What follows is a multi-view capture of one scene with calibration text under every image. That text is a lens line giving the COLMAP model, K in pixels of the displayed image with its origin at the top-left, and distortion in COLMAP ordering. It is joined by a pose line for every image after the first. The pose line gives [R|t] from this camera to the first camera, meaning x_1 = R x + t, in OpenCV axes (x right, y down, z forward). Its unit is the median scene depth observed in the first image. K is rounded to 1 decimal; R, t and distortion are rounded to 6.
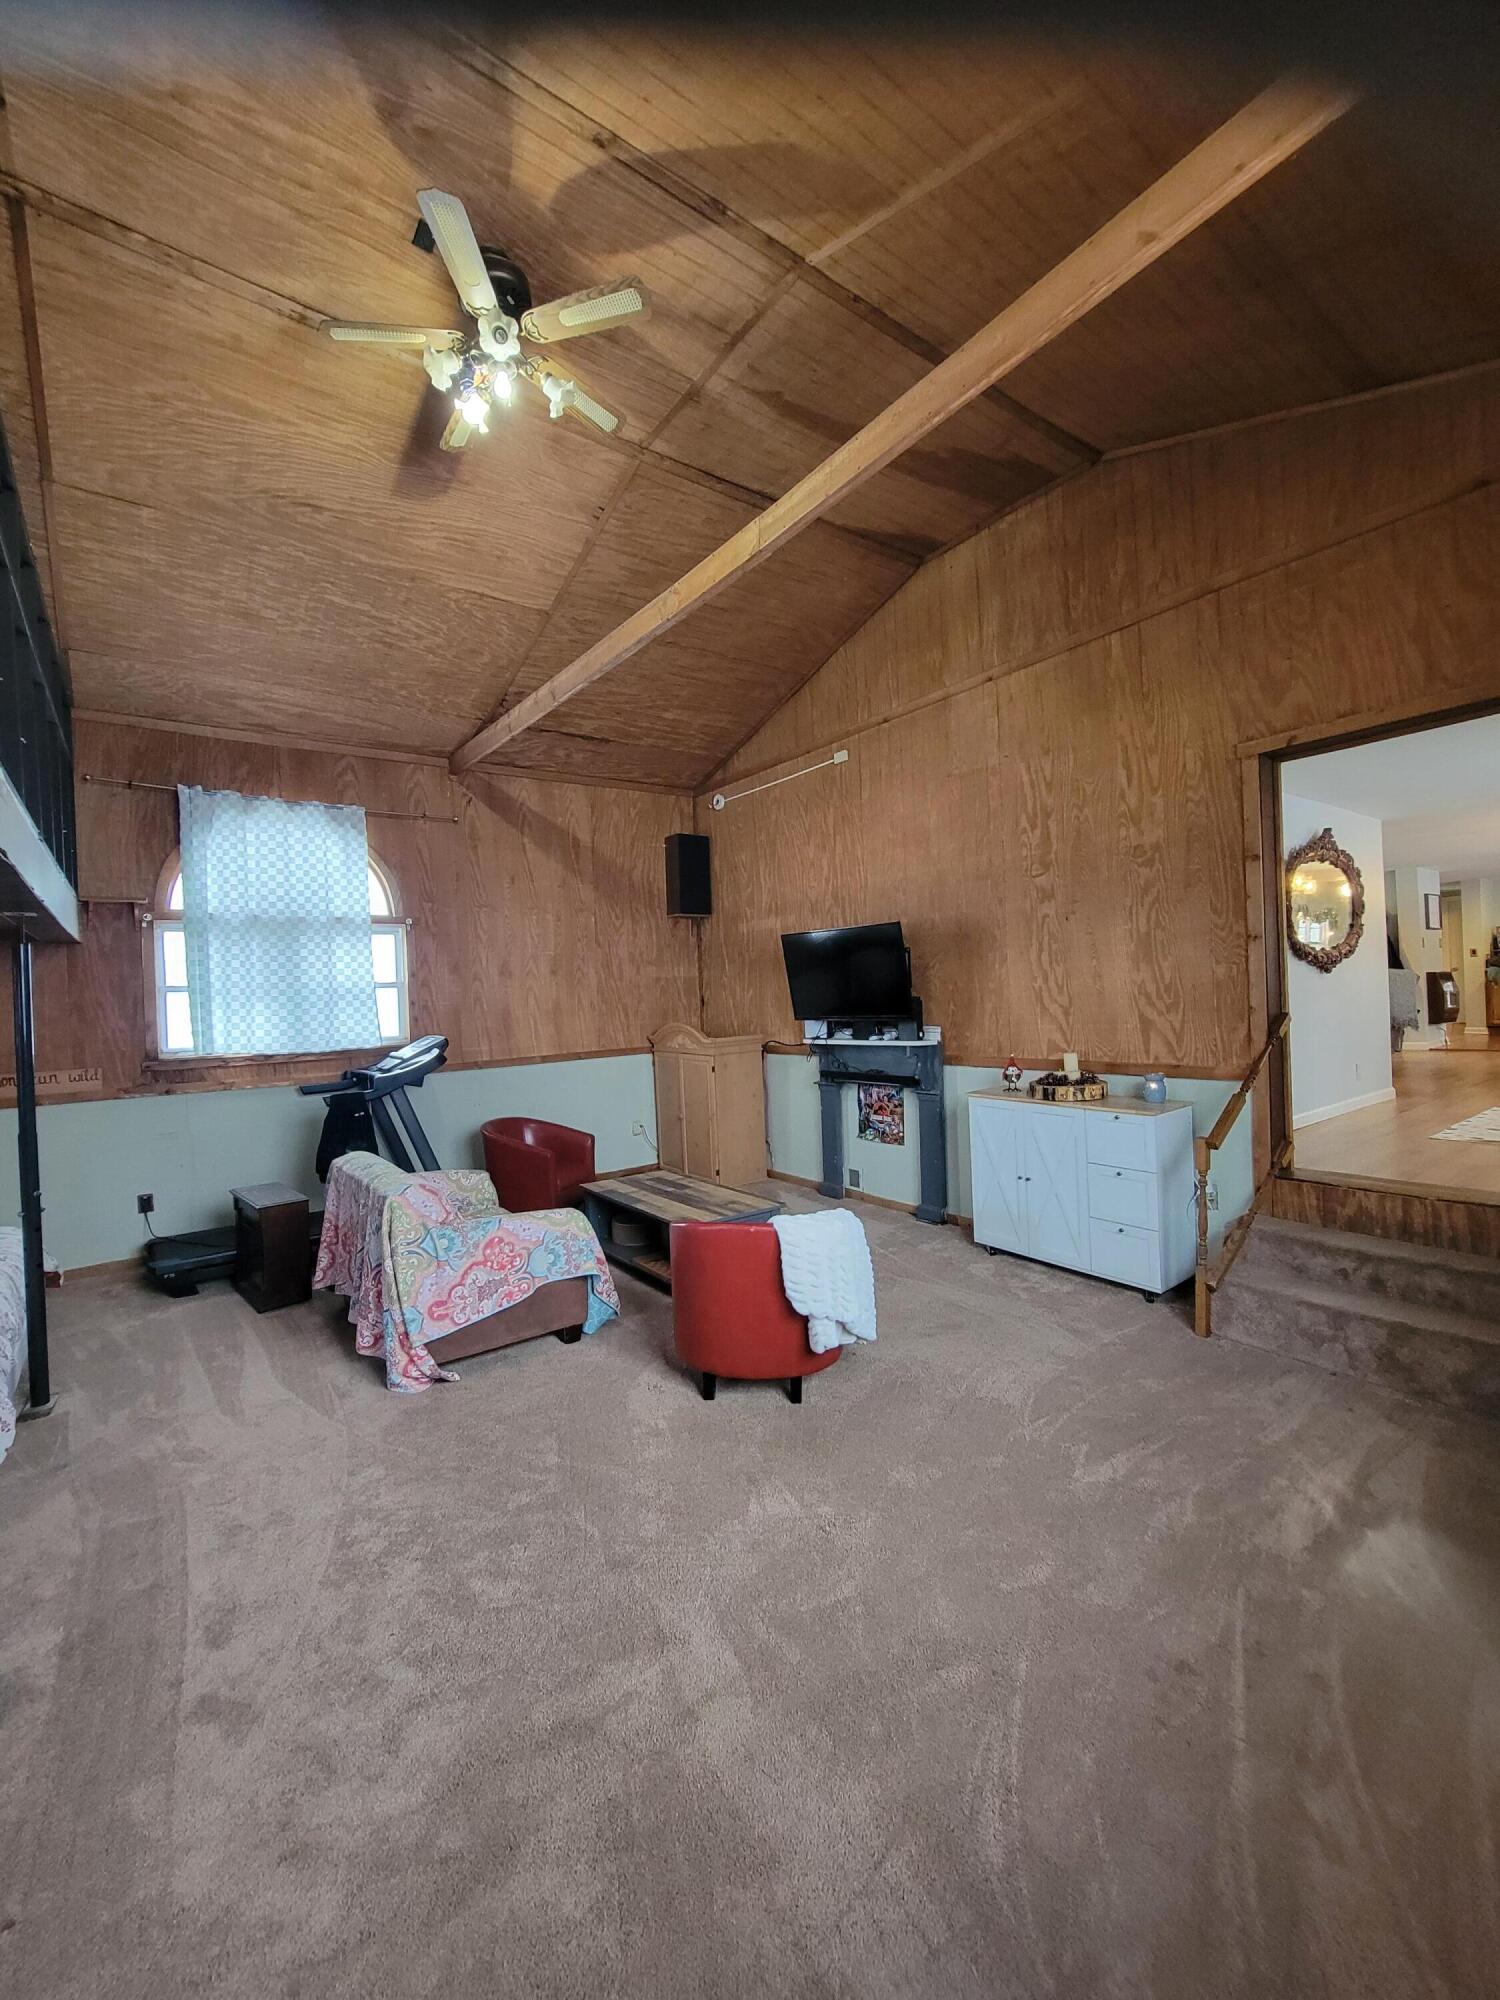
lens RADIAL K [[815.6, 0, 743.7], [0, 815.6, 1002.6], [0, 0, 1]] dist [-0.004481, 0.000998]
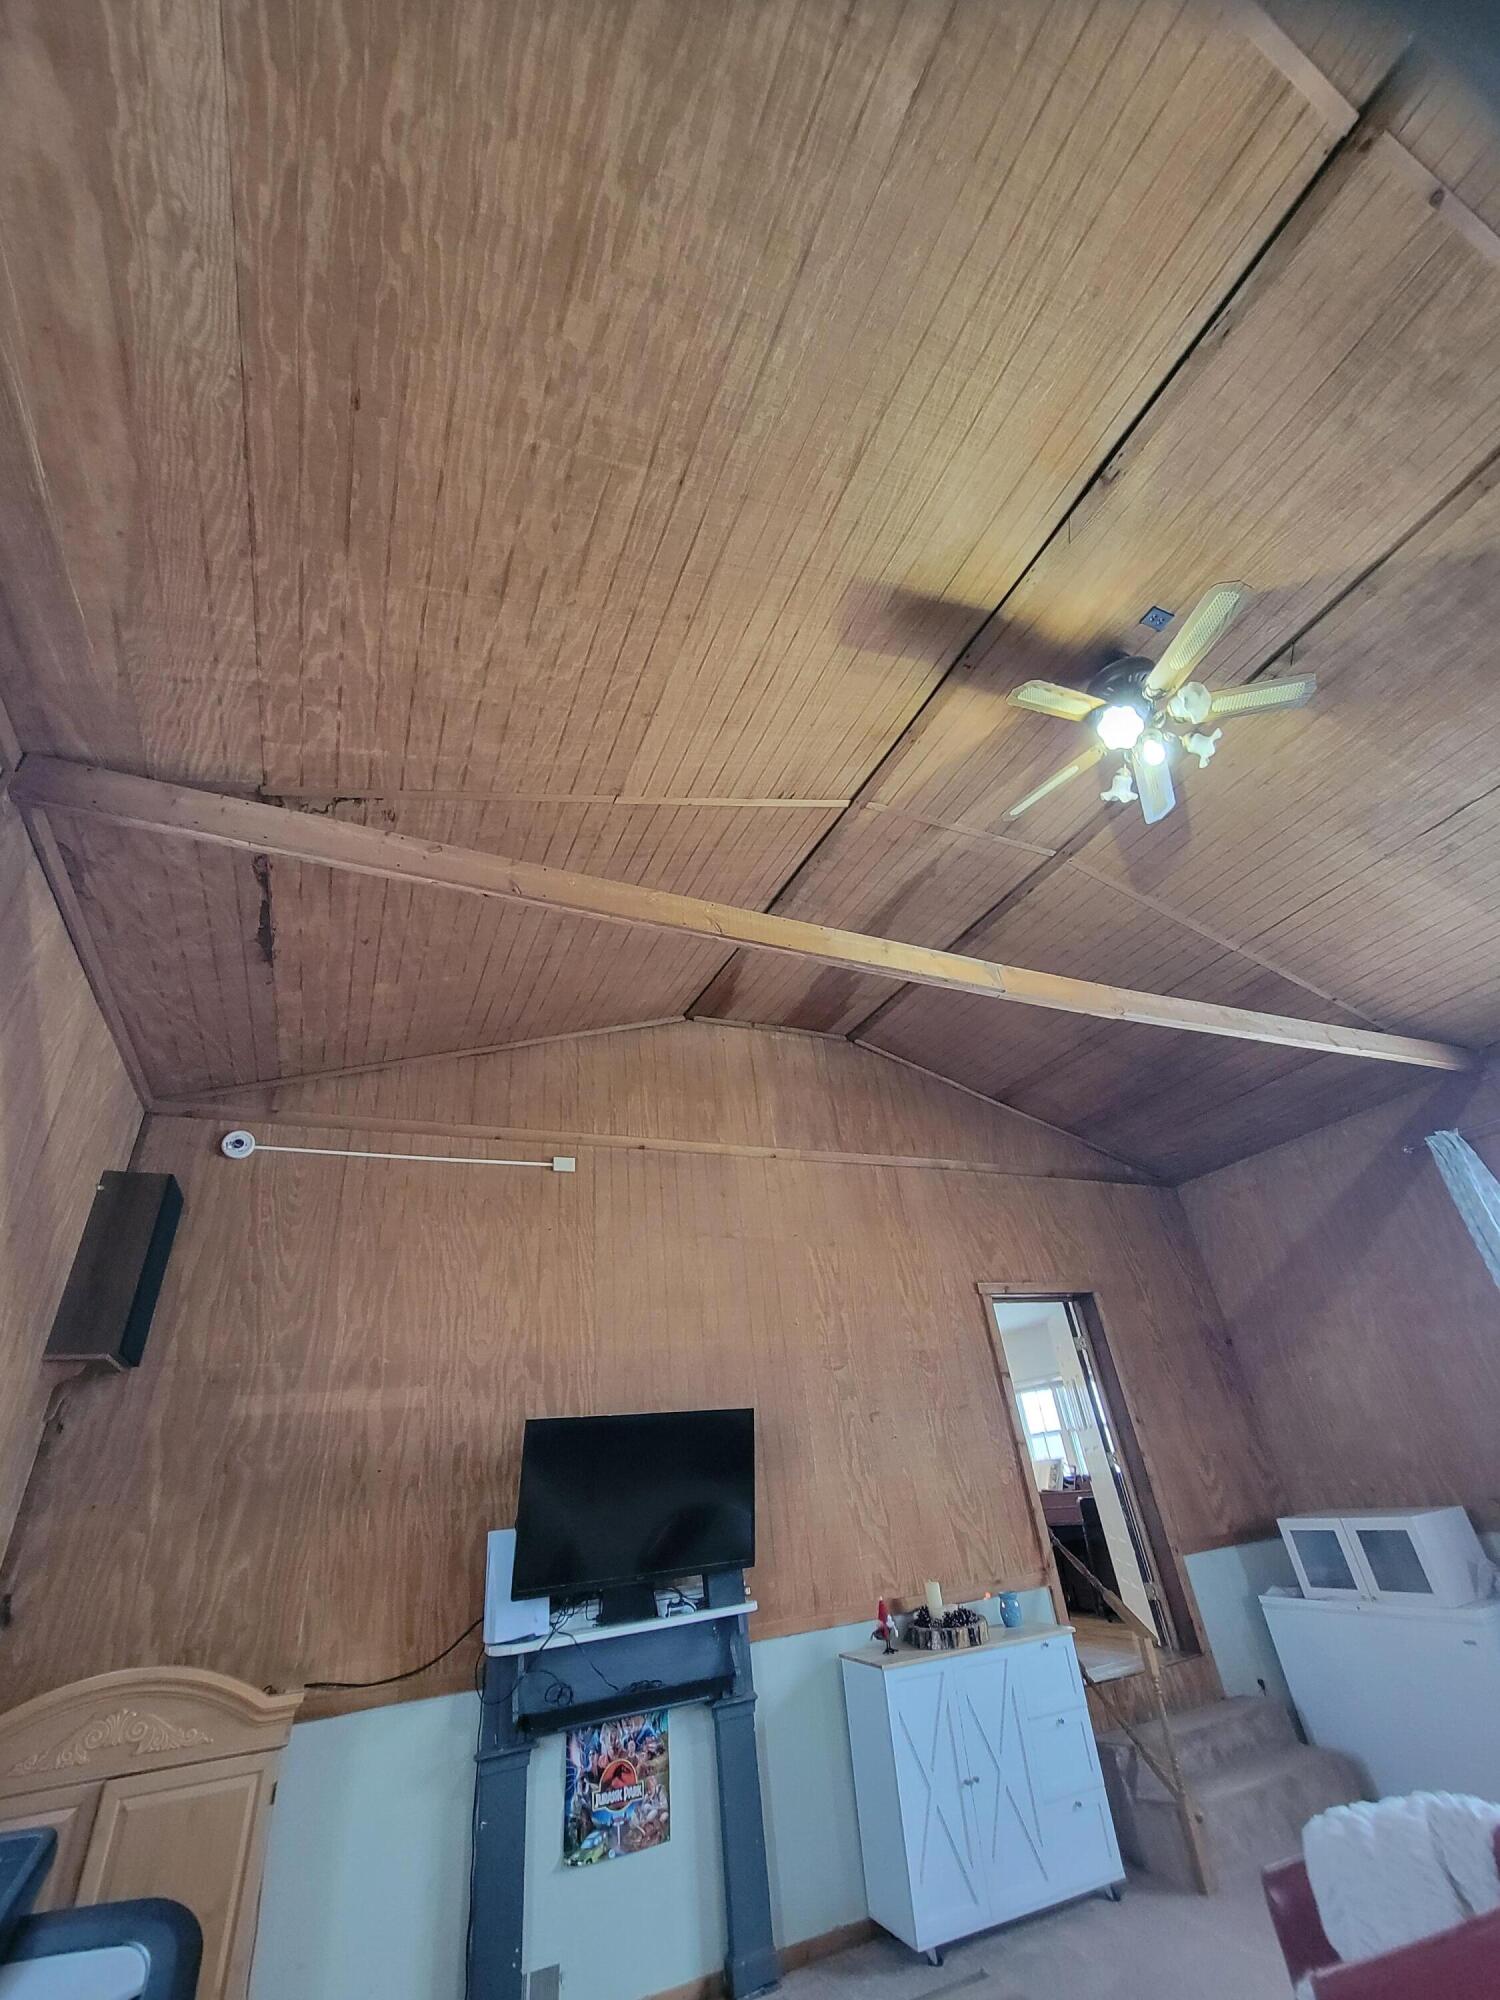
lens RADIAL K [[815.6, 0, 740.4], [0, 815.6, 1005.1], [0, 0, 1]] dist [-0.004481, 0.000998]
pose [[0.226652, 0.516133, 0.825976, -0.675994], [0.091686, 0.832973, -0.545664, 0.001117], [-0.969651, 0.199406, 0.141473, 0.884962]]
